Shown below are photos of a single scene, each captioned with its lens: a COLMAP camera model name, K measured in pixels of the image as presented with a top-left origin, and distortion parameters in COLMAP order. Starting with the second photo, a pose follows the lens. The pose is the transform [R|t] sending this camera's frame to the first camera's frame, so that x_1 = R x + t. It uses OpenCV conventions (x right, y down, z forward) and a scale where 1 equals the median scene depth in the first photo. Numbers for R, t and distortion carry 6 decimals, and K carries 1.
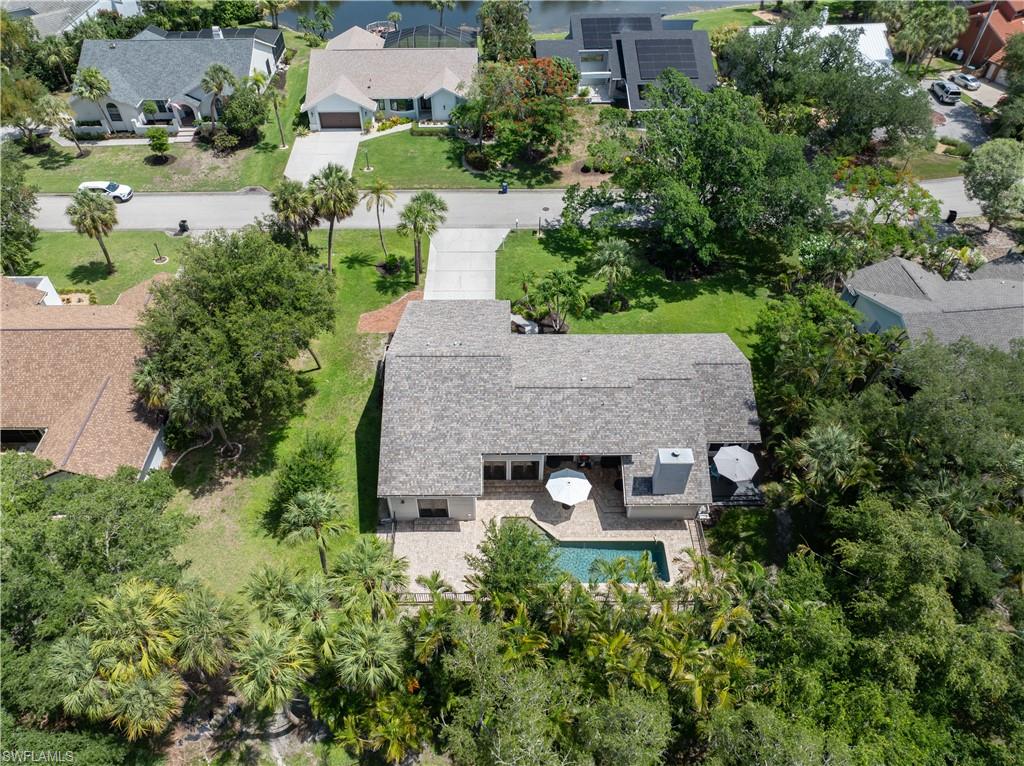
lens RADIAL K [[713.1, 0, 512.0], [0, 713.1, 383.0], [0, 0, 1]] dist [0.003495, 0.001360]
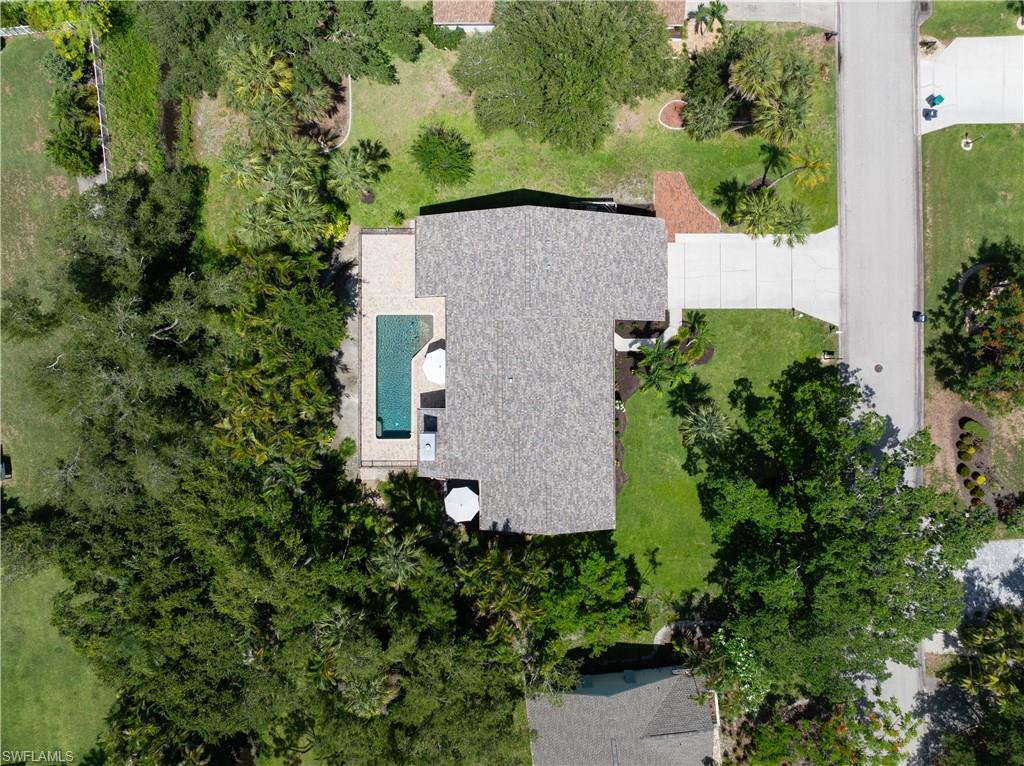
lens RADIAL K [[713.1, 0, 512.0], [0, 713.1, 383.0], [0, 0, 1]] dist [0.003495, 0.001360]
pose [[-0.006207, 0.999963, 0.005915, 0.071994], [-0.719308, -0.008574, 0.694638, -0.595180], [0.694664, 0.000057, 0.719335, 0.129911]]
